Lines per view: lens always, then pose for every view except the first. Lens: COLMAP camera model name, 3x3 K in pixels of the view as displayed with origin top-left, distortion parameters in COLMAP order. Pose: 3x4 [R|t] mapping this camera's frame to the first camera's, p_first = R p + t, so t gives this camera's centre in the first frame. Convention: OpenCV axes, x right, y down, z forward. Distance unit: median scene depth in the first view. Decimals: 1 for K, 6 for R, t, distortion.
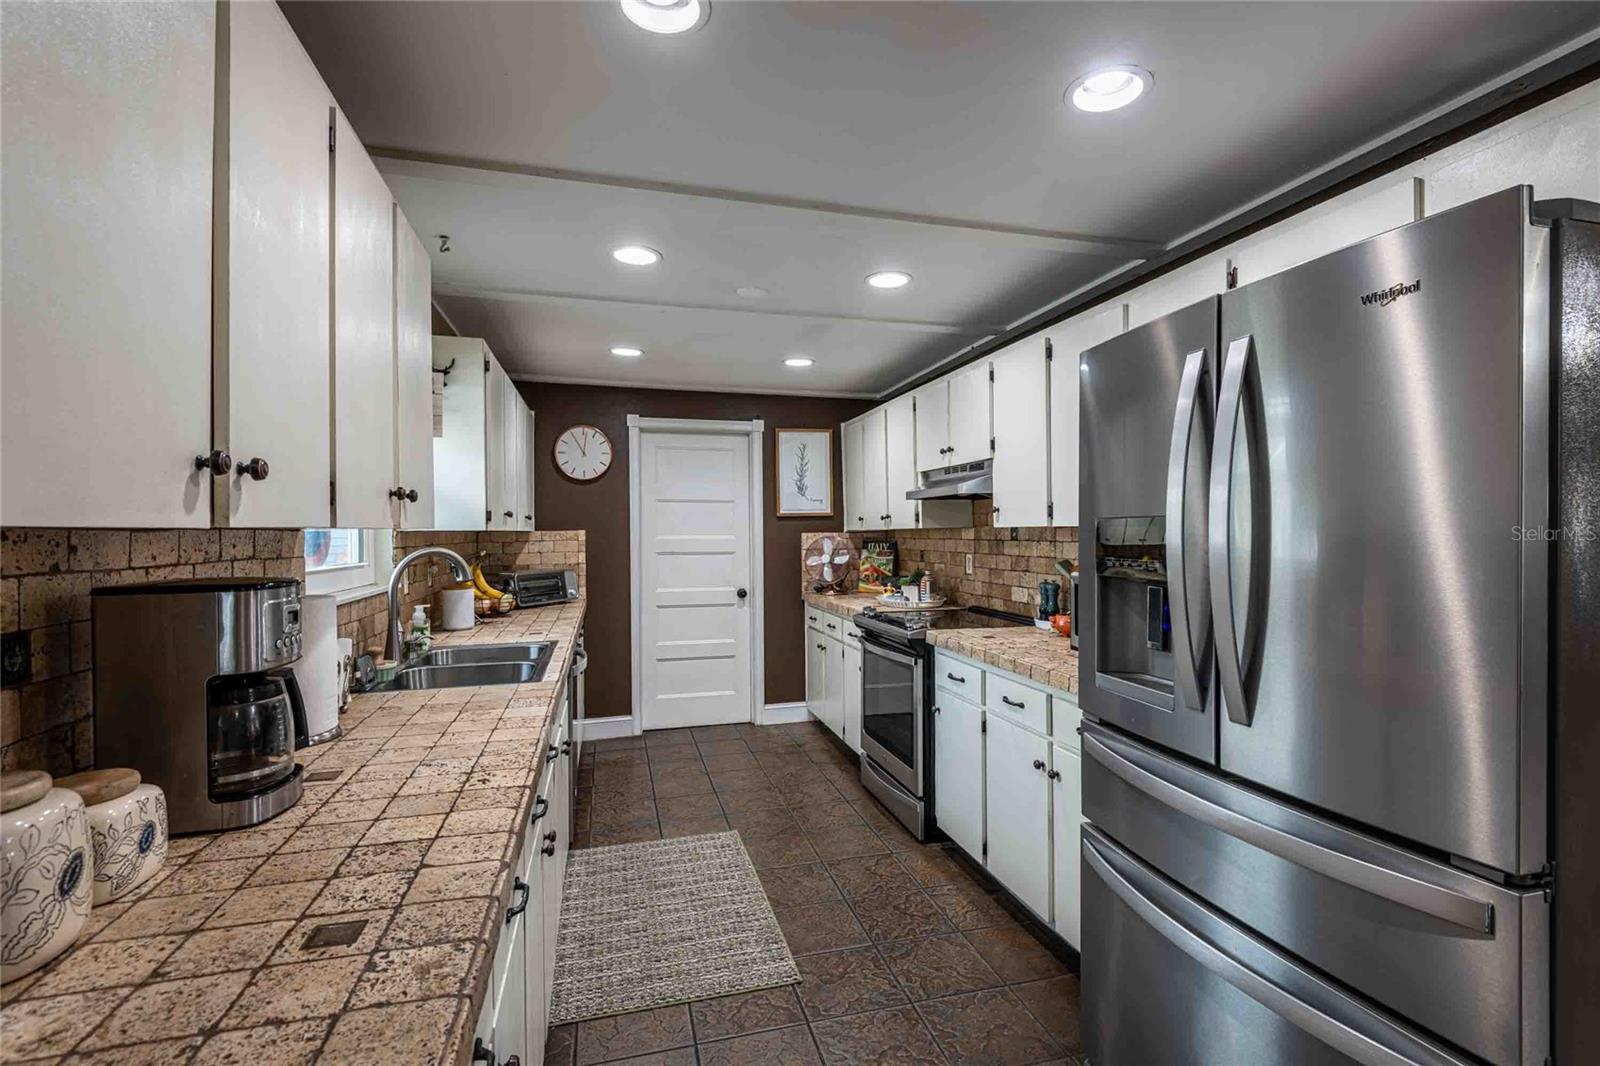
lens RADIAL K [[735.7, 0, 808.7], [0, 735.7, 534.3], [0, 0, 1]] dist [0.021300, -0.012634]
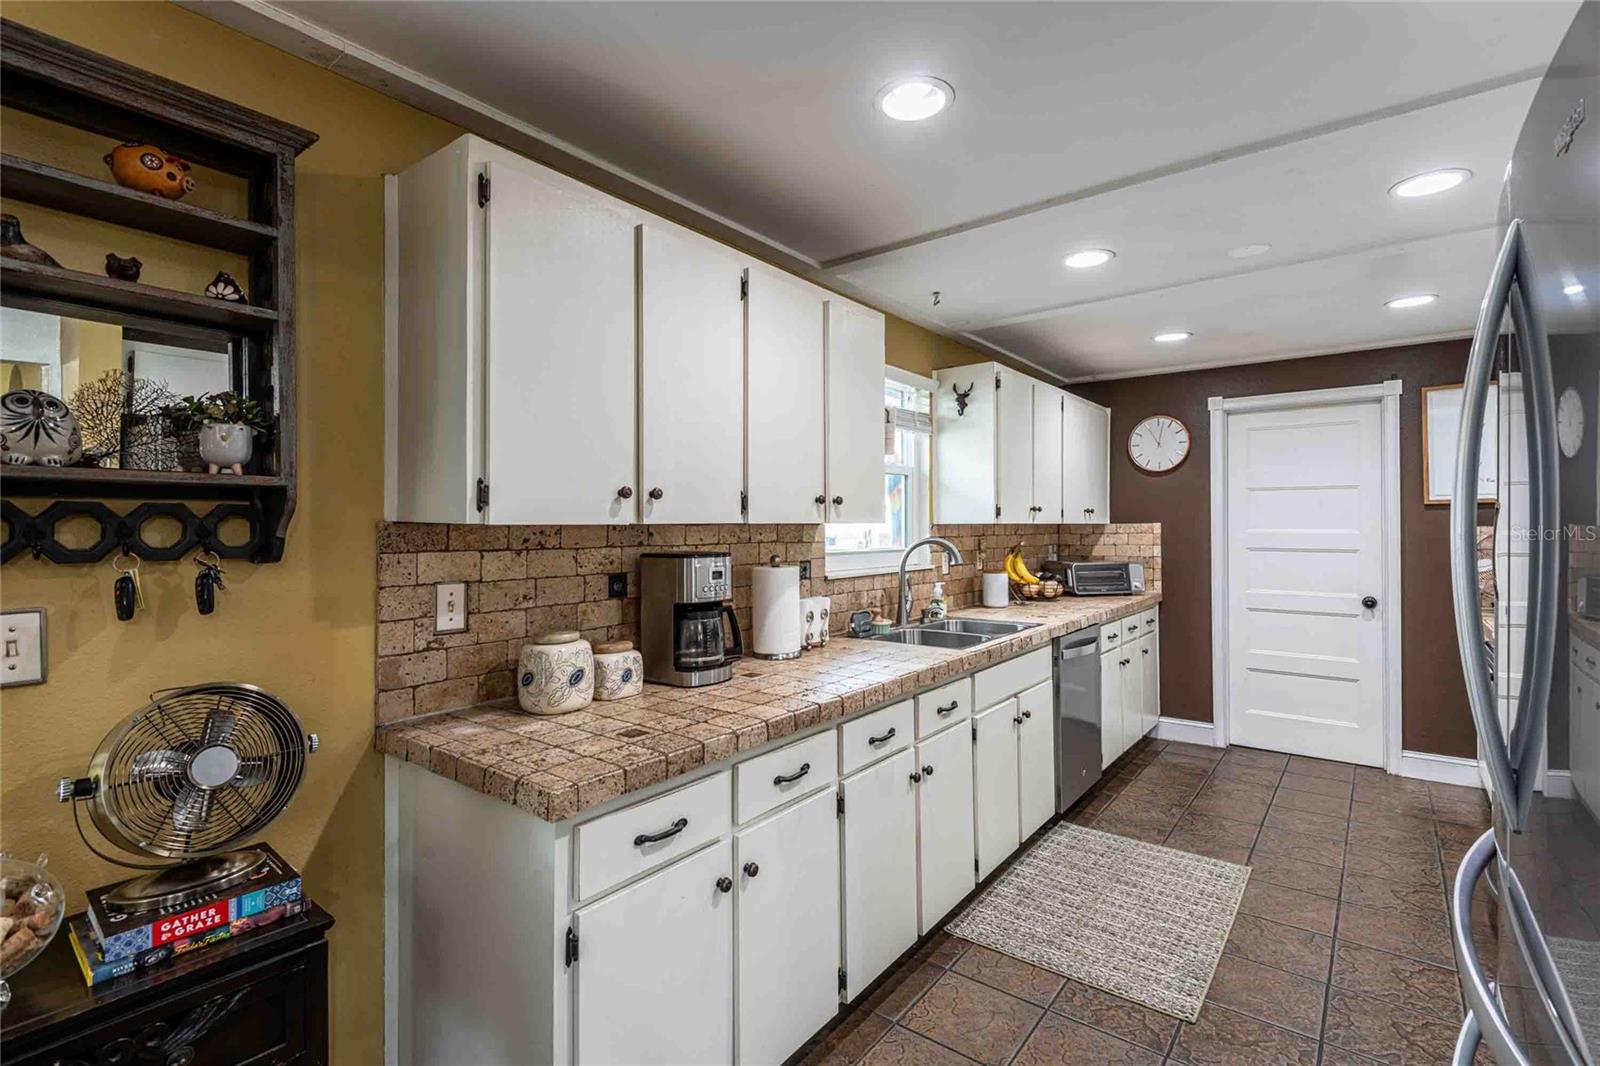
lens RADIAL K [[735.7, 0, 801.2], [0, 735.7, 523.9], [0, 0, 1]] dist [0.021300, -0.012634]
pose [[0.594335, 0.001235, -0.804216, 0.271684], [-0.003354, 0.999994, -0.000942, -0.002389], [0.804210, 0.003257, 0.594336, 0.046631]]
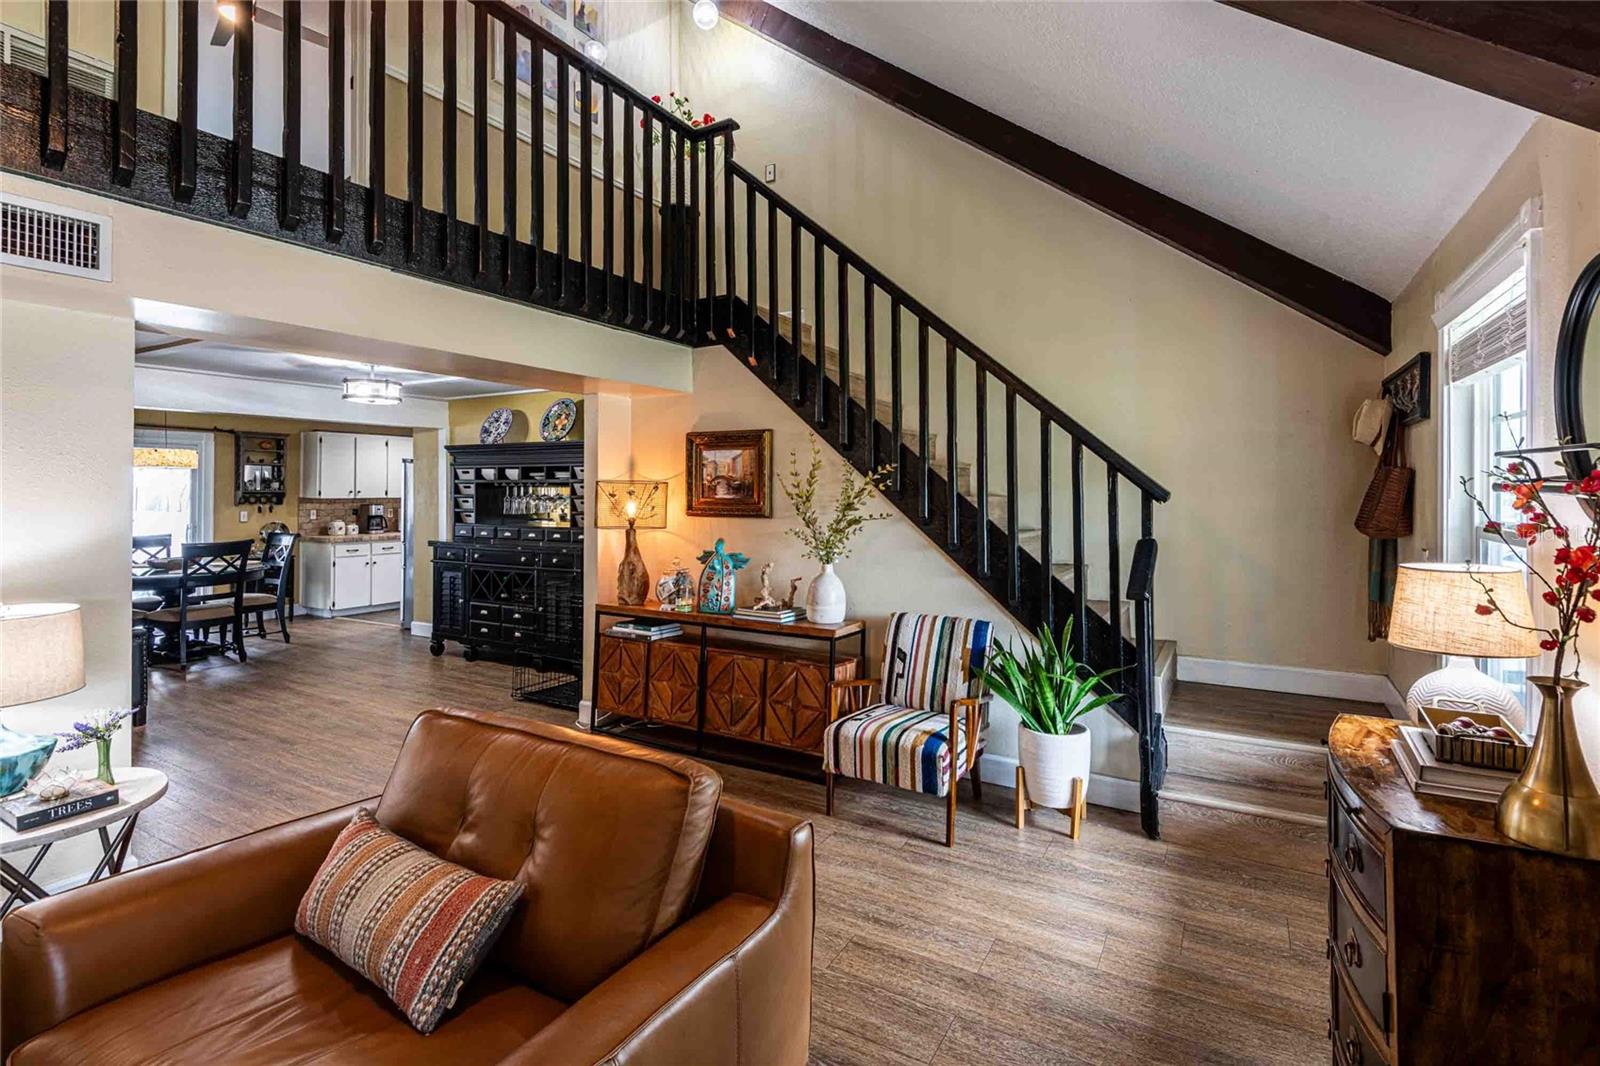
lens RADIAL K [[735.7, 0, 806.8], [0, 735.7, 486.0], [0, 0, 1]] dist [0.021300, -0.012634]
pose [[0.715727, 0.001638, -0.698378, 2.673613], [-0.009338, 0.999930, -0.007224, -0.039571], [0.698317, 0.011692, 0.715693, -0.475131]]
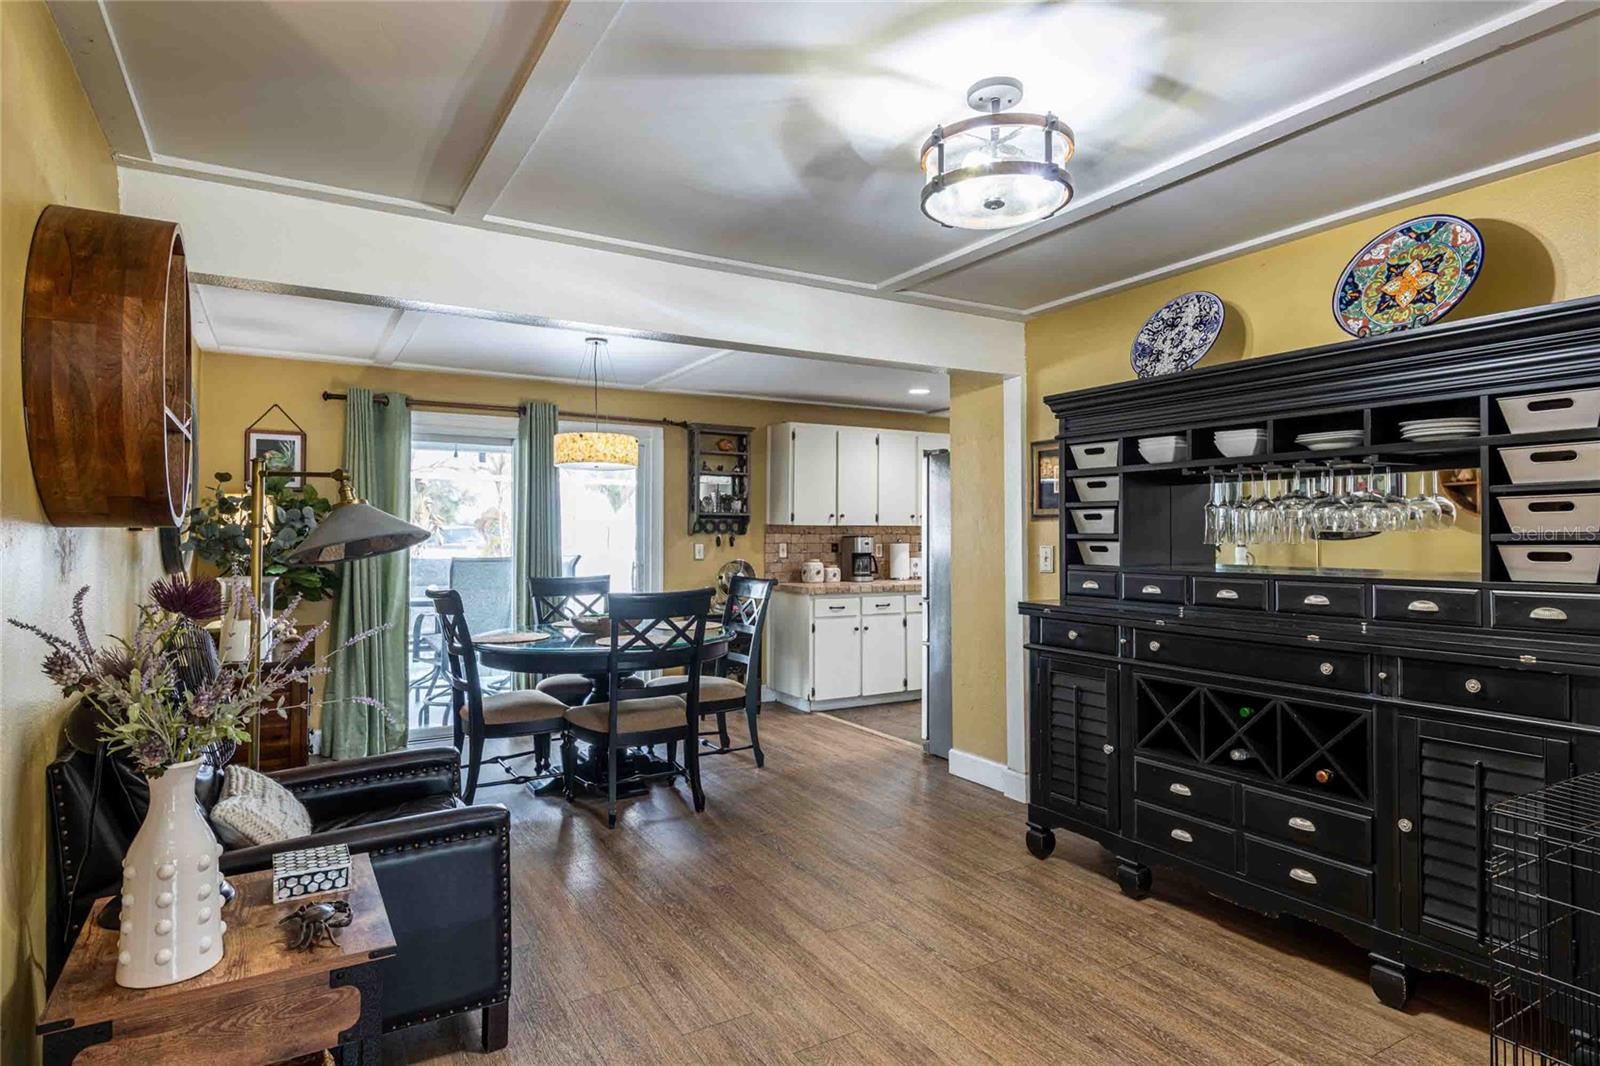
lens RADIAL K [[889.0, 0, 819.0], [0, 889.0, 524.1], [0, 0, 1]] dist [0.028986, -0.016866]
pose [[0.279293, -0.006096, -0.960187, 1.659286], [-0.007414, 0.999936, -0.008505, 0.011858], [0.960177, 0.009494, 0.279230, -0.324213]]
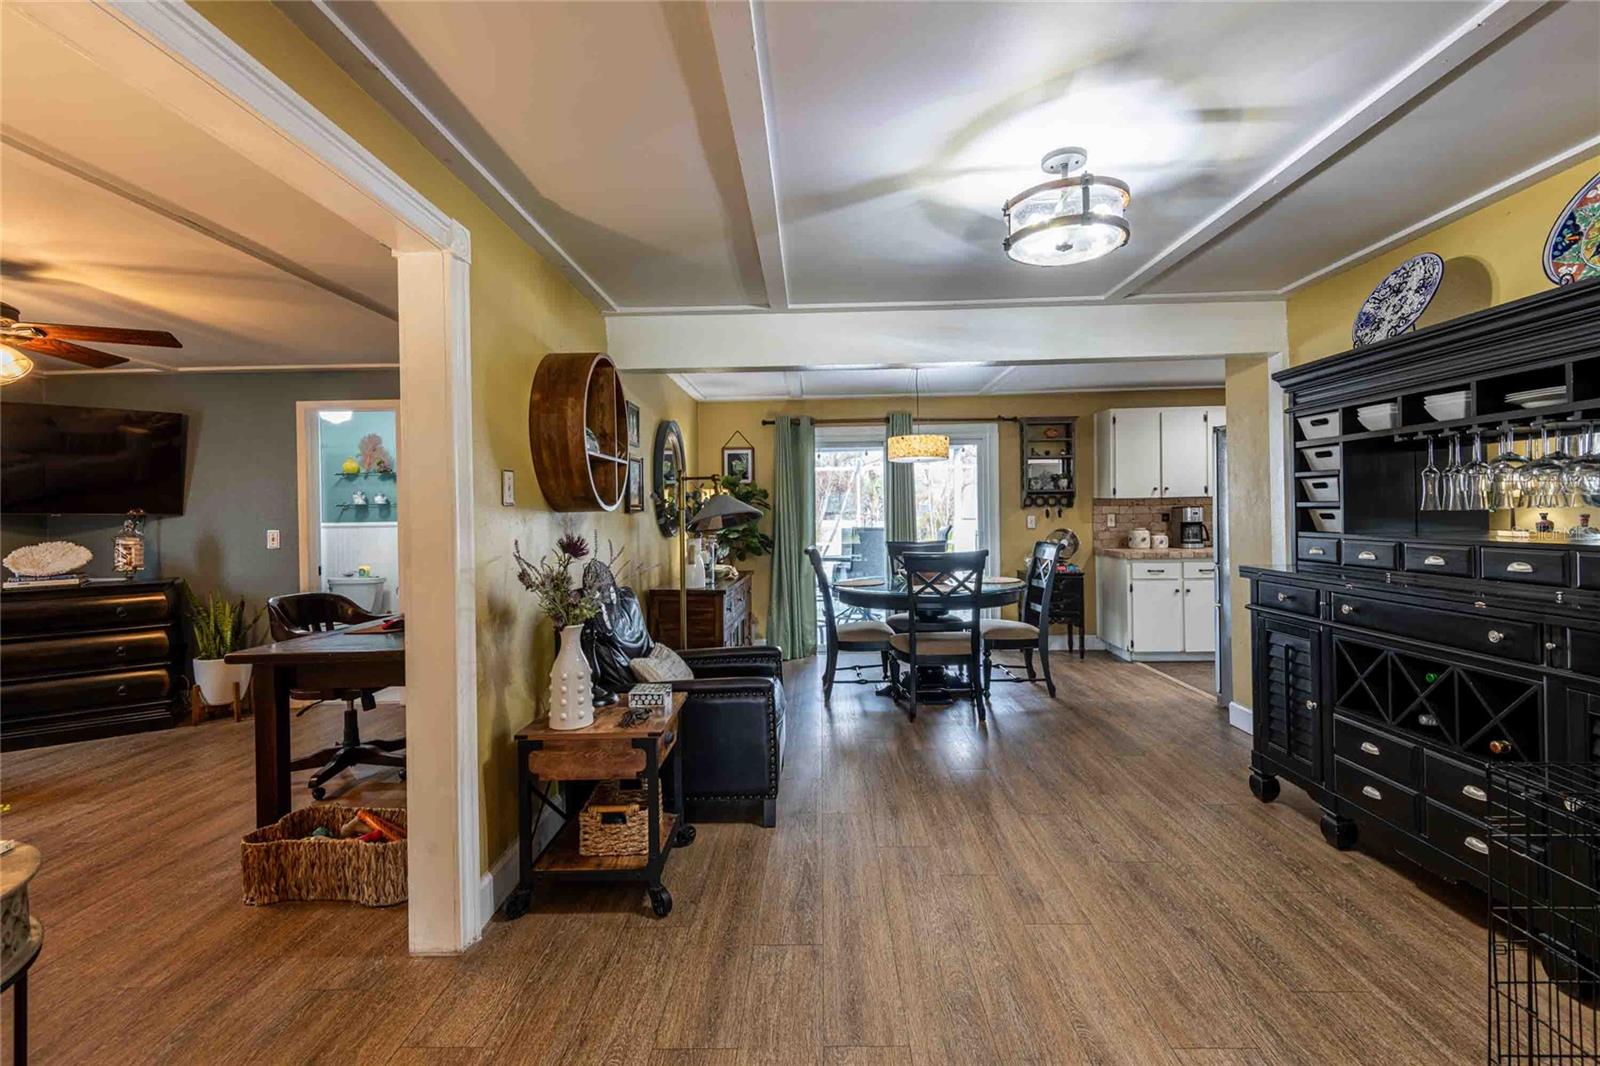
lens RADIAL K [[735.7, 0, 792.8], [0, 735.7, 512.9], [0, 0, 1]] dist [0.021300, -0.012634]
pose [[-0.278552, 0.010628, -0.960362, 1.786457], [0.013299, 0.999886, 0.007208, 0.010474], [0.960329, -0.010764, -0.278661, -0.103638]]
